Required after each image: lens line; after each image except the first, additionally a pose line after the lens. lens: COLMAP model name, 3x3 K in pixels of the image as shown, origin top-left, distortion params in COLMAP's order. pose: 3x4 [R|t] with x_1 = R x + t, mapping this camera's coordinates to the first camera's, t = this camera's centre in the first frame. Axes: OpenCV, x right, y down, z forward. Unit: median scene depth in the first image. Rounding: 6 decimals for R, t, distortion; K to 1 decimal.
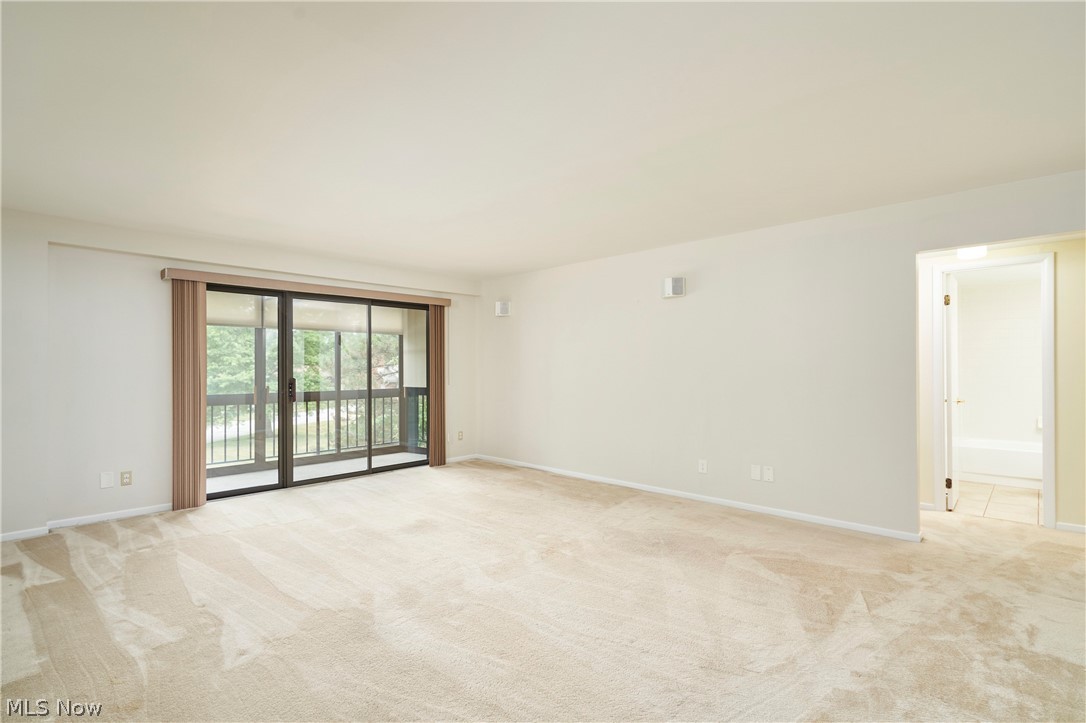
lens RADIAL K [[515.0, 0, 541.6], [0, 515.0, 362.6], [0, 0, 1]] dist [0.000510, 0.000368]
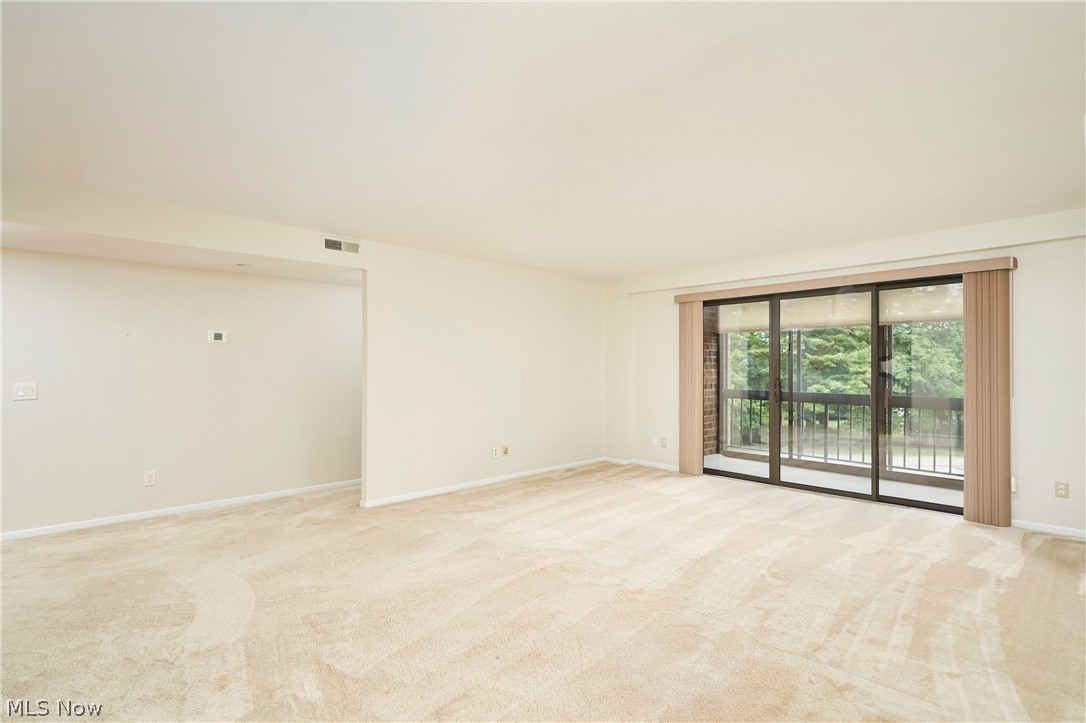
lens RADIAL K [[515.0, 0, 541.6], [0, 515.0, 362.6], [0, 0, 1]] dist [0.000510, 0.000368]
pose [[-0.032182, -0.003571, -0.999476, 0.499827], [0.007392, 0.999965, -0.003811, -0.001002], [0.999455, -0.007510, -0.032155, 0.514037]]
